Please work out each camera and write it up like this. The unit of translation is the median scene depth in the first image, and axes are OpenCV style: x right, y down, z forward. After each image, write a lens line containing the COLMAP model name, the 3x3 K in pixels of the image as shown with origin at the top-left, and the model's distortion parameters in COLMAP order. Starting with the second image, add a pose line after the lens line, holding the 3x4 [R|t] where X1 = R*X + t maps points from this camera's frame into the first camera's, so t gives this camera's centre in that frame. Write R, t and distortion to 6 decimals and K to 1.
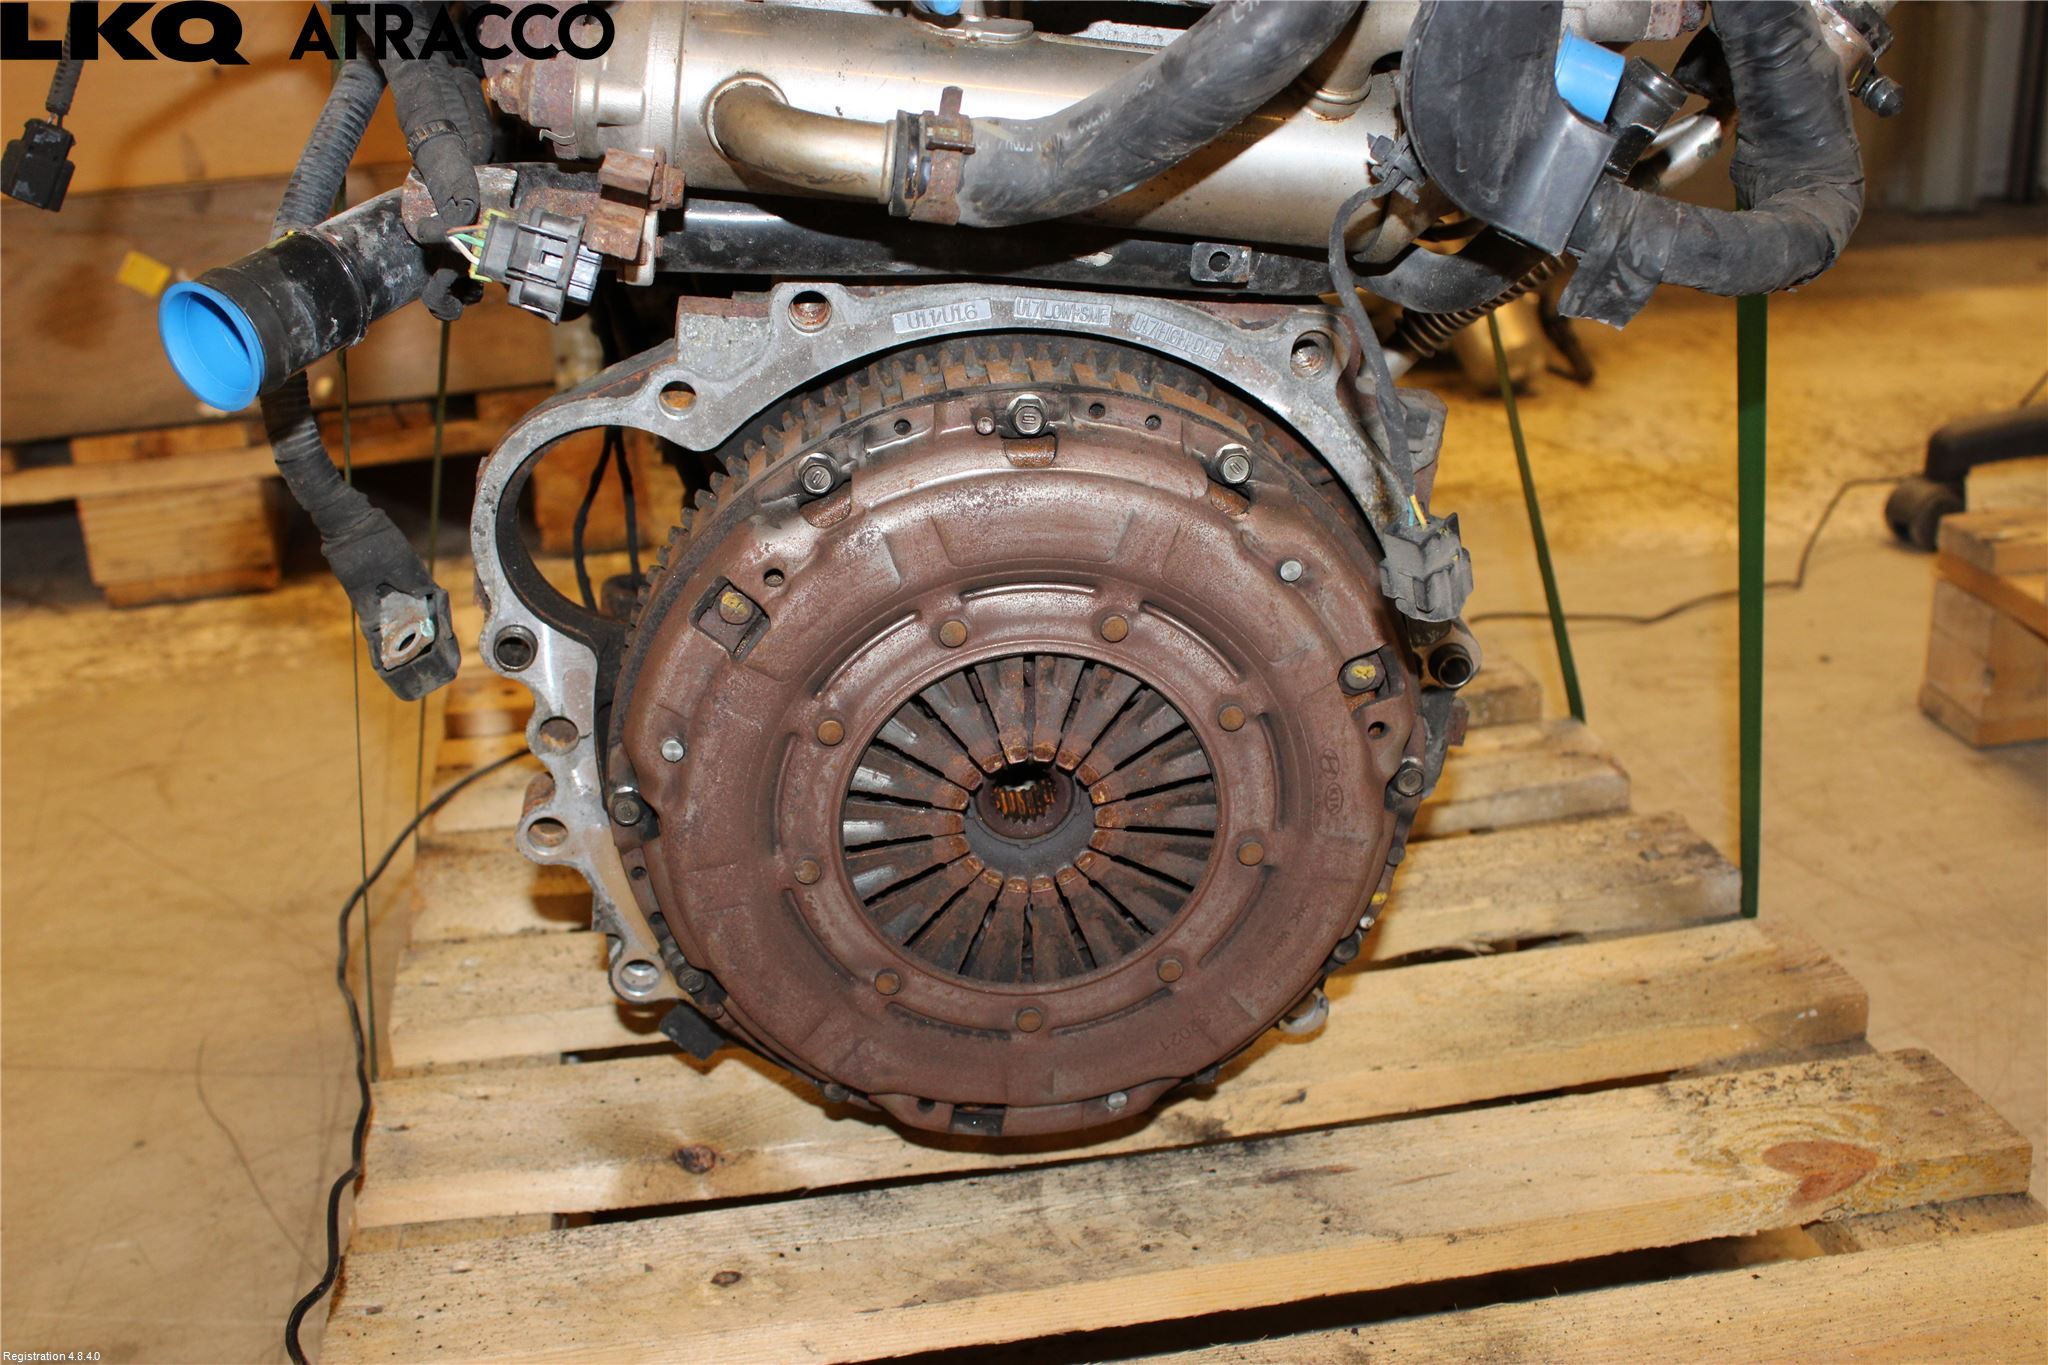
lens RADIAL K [[2306.5, 0, 1030.7], [0, 2306.5, 669.1], [0, 0, 1]] dist [-0.065348, 0.000000]
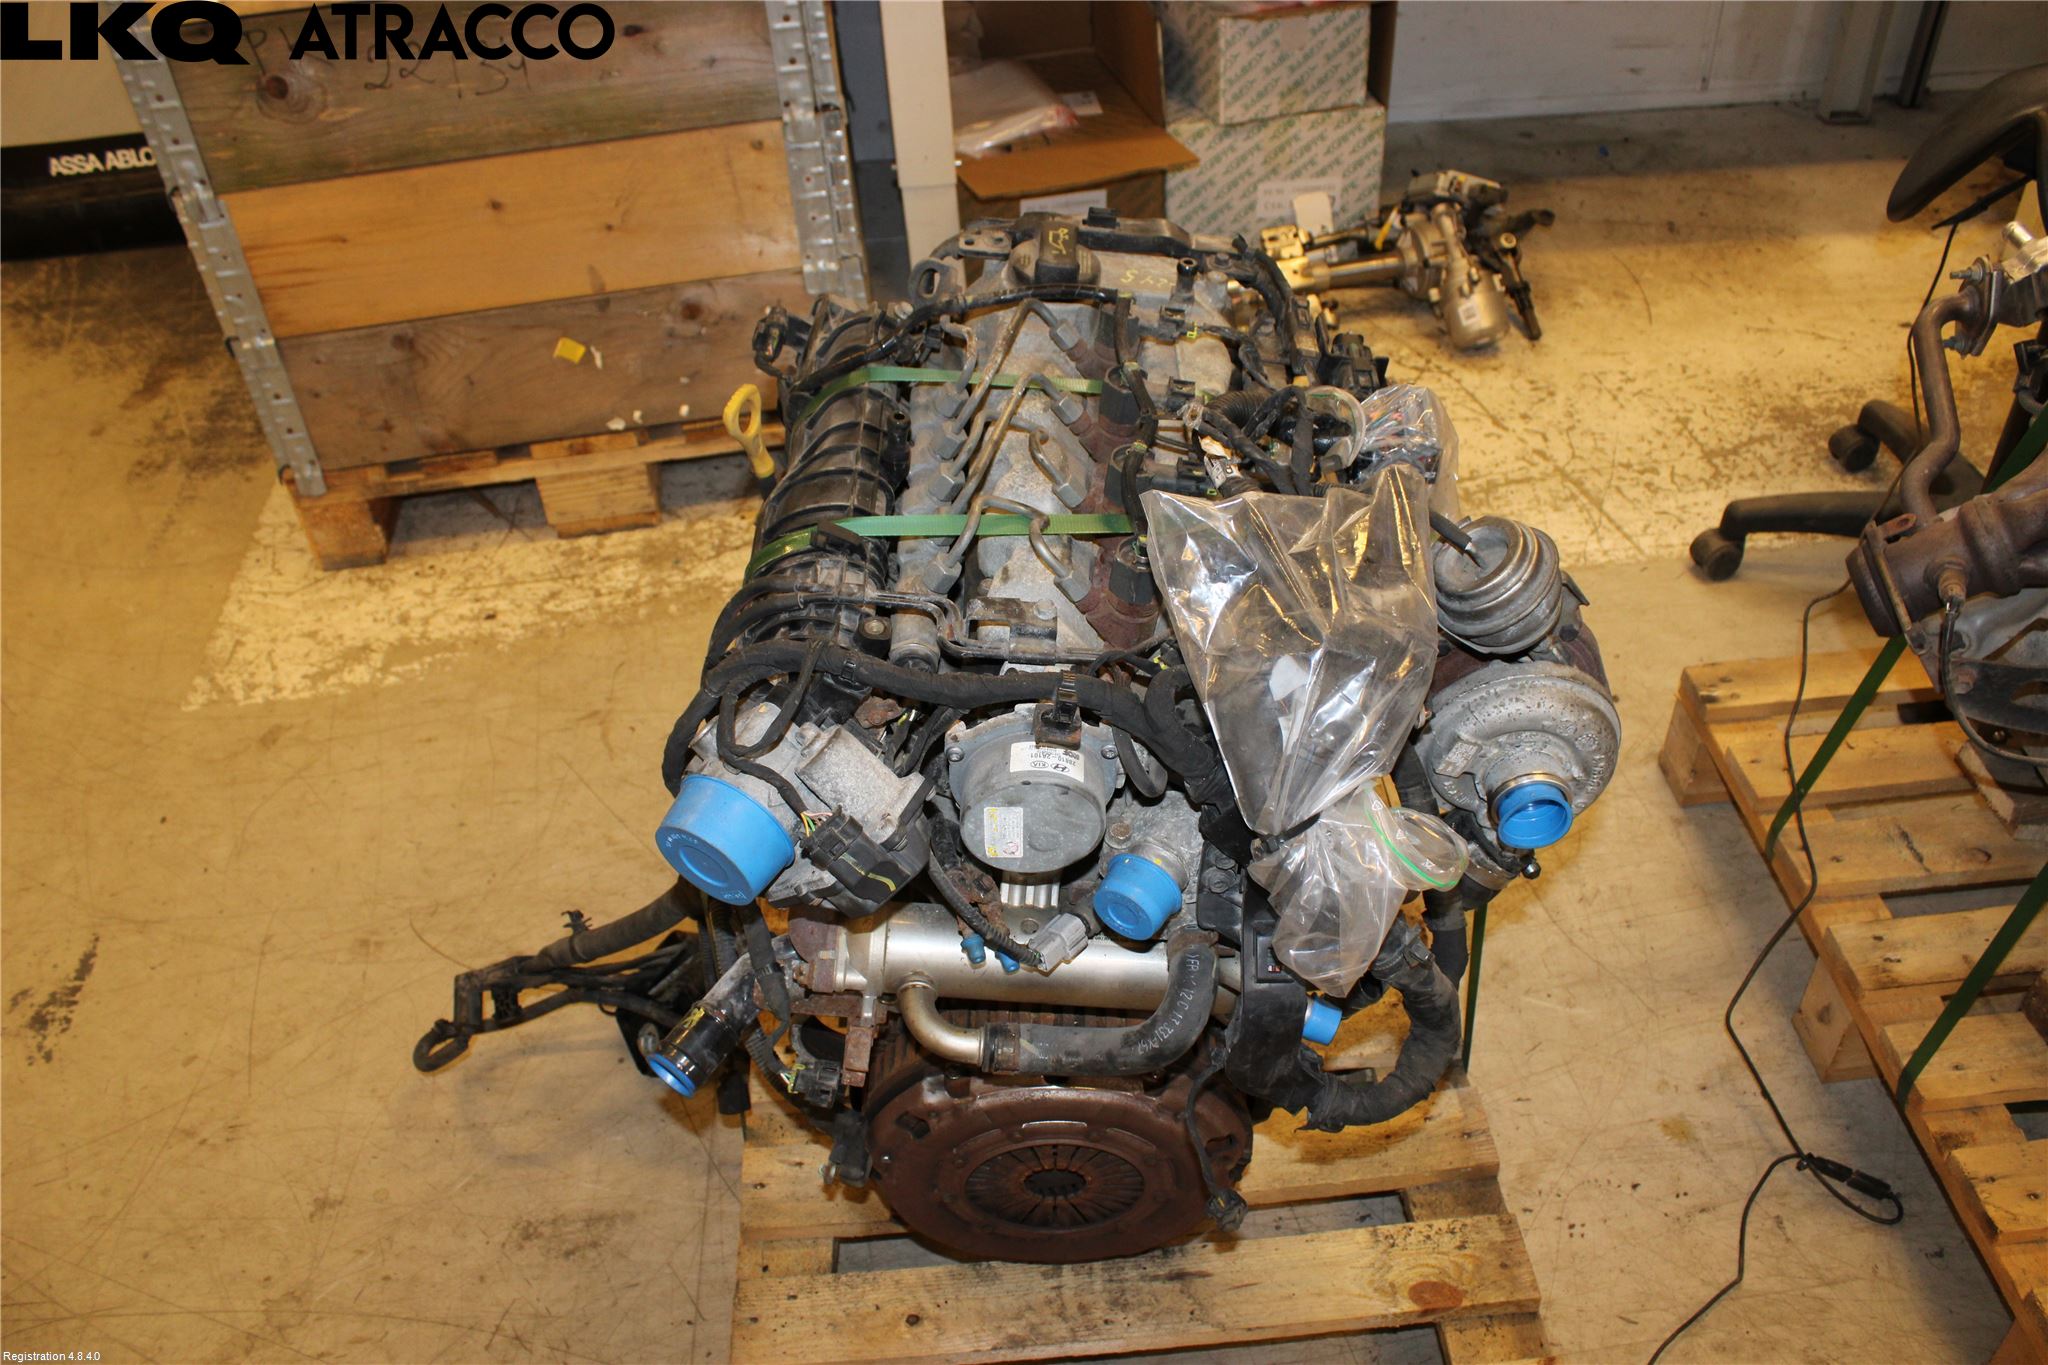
lens RADIAL K [[1684.0, 0, 1031.0], [0, 1684.0, 687.4], [0, 0, 1]] dist [-0.154257, 0.123622]
pose [[0.995100, 0.059843, -0.078702, 0.055754], [-0.030175, 0.941865, 0.334635, -0.691845], [0.094152, -0.330621, 0.939056, -0.219740]]
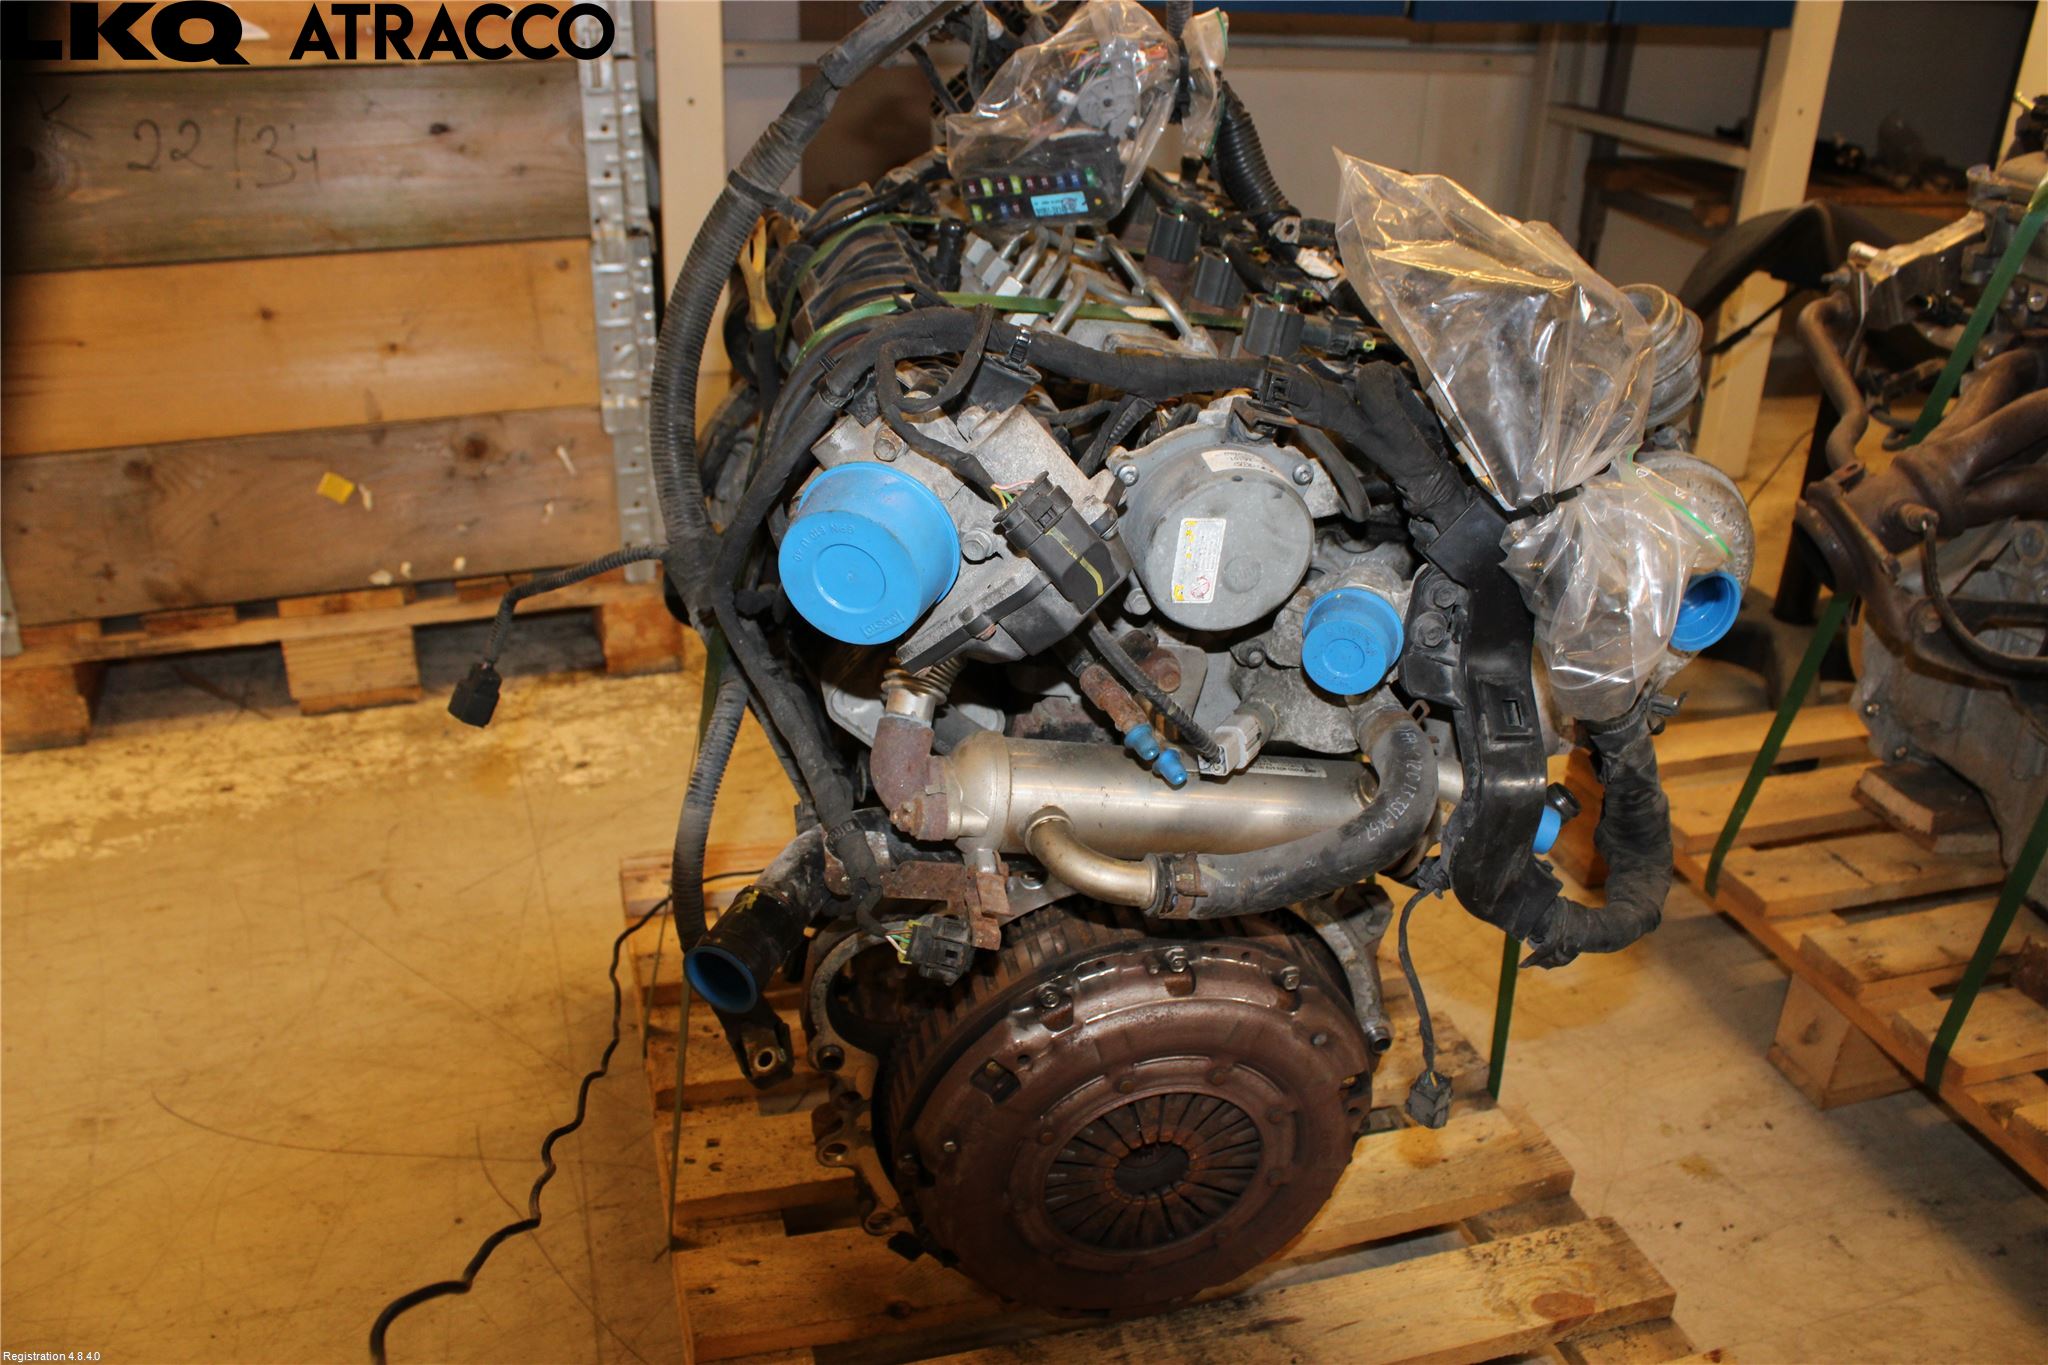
lens RADIAL K [[1684.0, 0, 1033.9], [0, 1684.0, 673.5], [0, 0, 1]] dist [-0.154257, 0.123622]
pose [[0.989912, 0.021665, 0.140018, -0.208987], [-0.032961, 0.996340, 0.078866, -0.307557], [-0.137797, -0.082685, 0.987003, -0.118122]]
